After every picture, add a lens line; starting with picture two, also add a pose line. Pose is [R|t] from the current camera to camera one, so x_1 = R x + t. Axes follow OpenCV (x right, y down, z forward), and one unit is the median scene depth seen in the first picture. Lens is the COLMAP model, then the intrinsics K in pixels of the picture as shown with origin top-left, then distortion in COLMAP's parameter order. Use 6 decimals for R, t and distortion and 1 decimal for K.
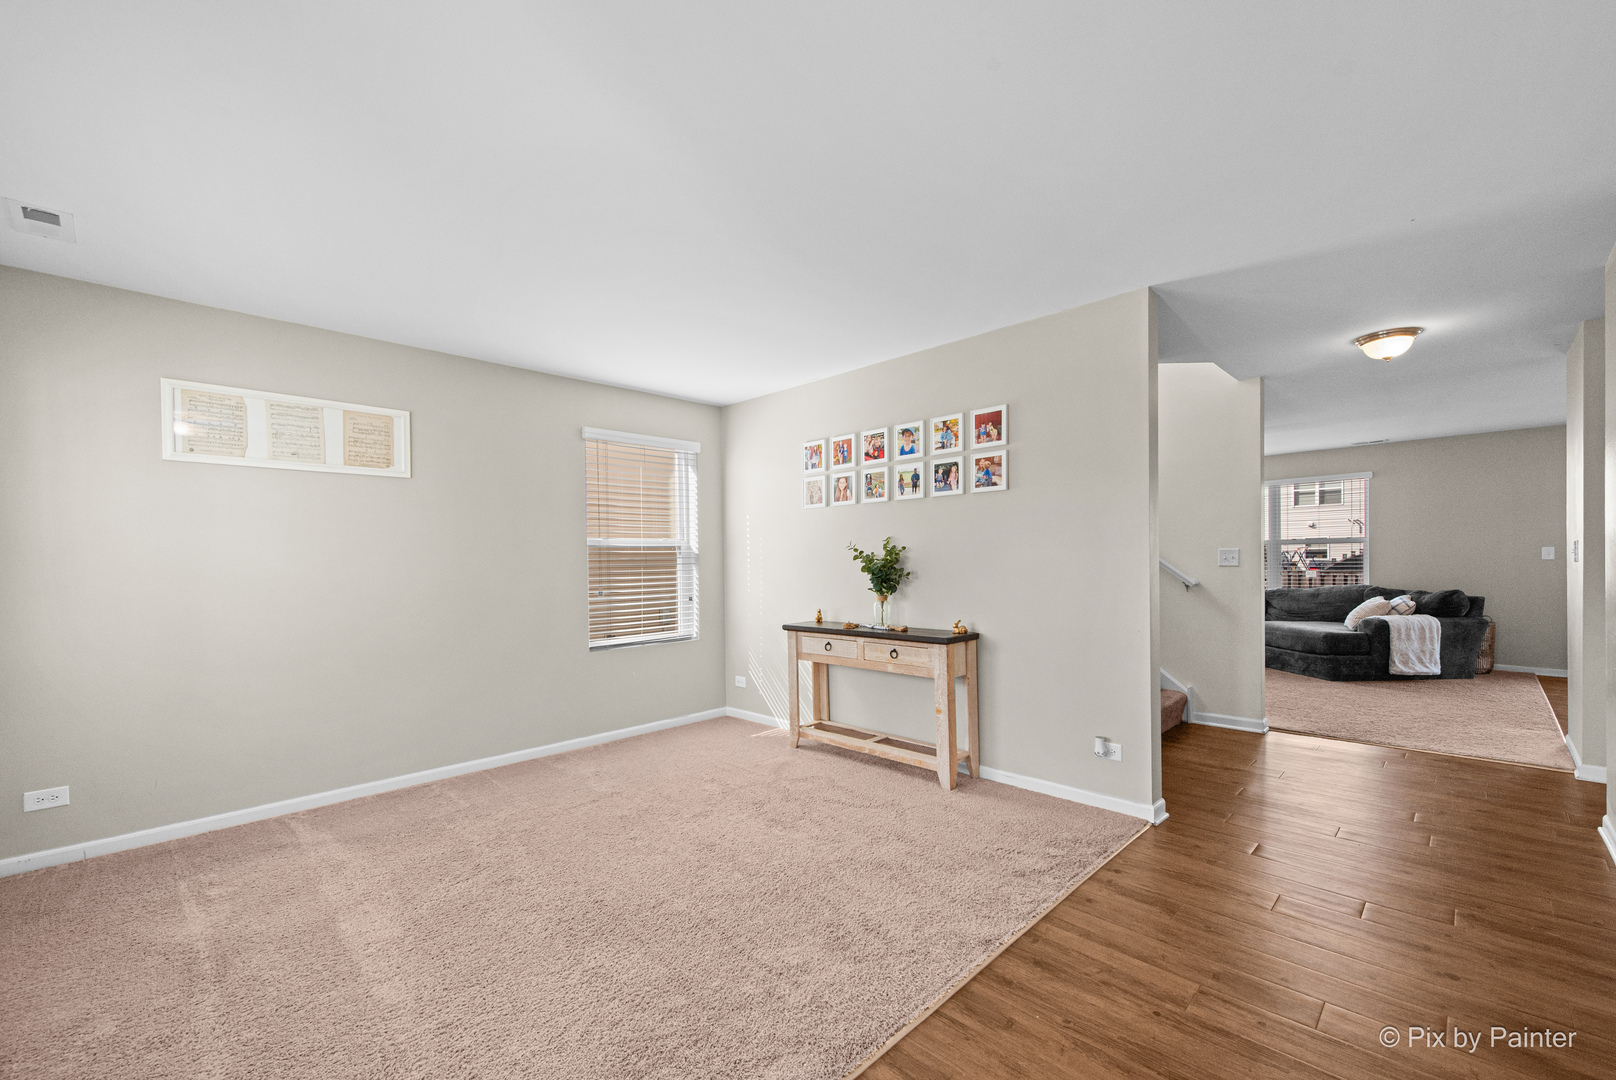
lens RADIAL K [[658.0, 0, 805.6], [0, 658.0, 571.6], [0, 0, 1]] dist [0.000315, 0.000083]
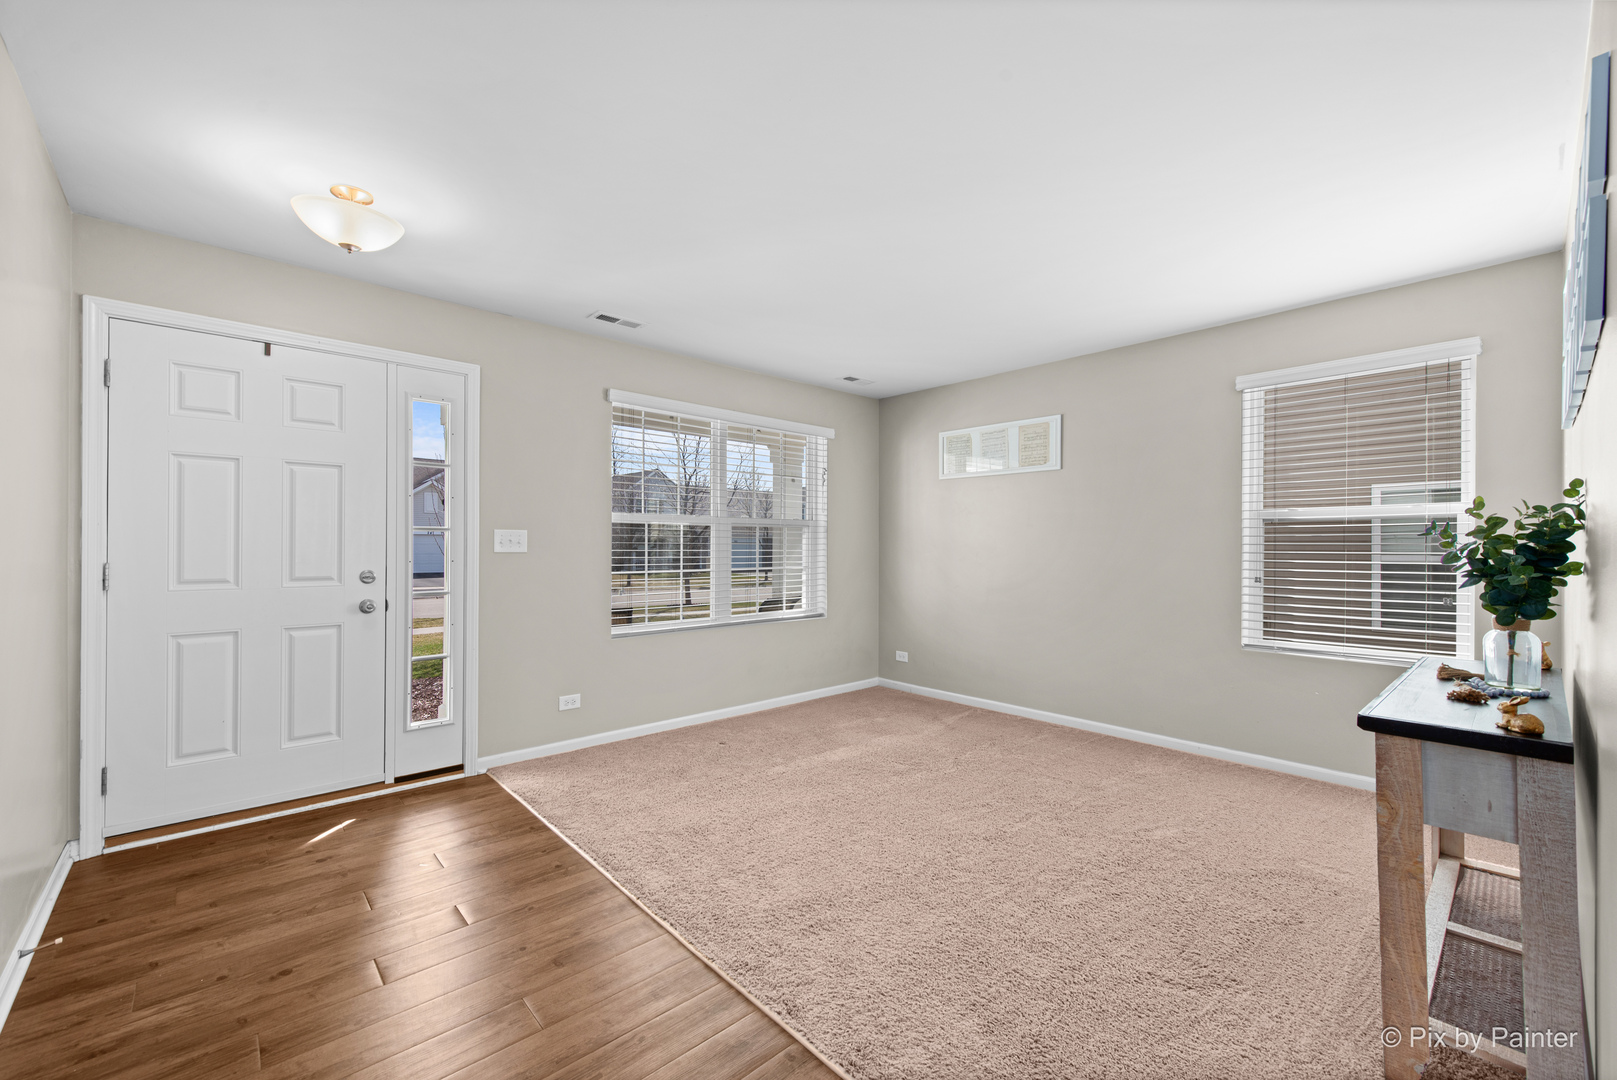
lens RADIAL K [[653.6, 0, 808.5], [0, 653.6, 540.0], [0, 0, 1]] dist [0.000865, -0.000097]
pose [[-0.049702, 0.009245, -0.998721, 0.655276], [-0.015858, 0.999824, 0.010044, -0.018177], [0.998638, 0.016337, -0.049546, 0.631732]]
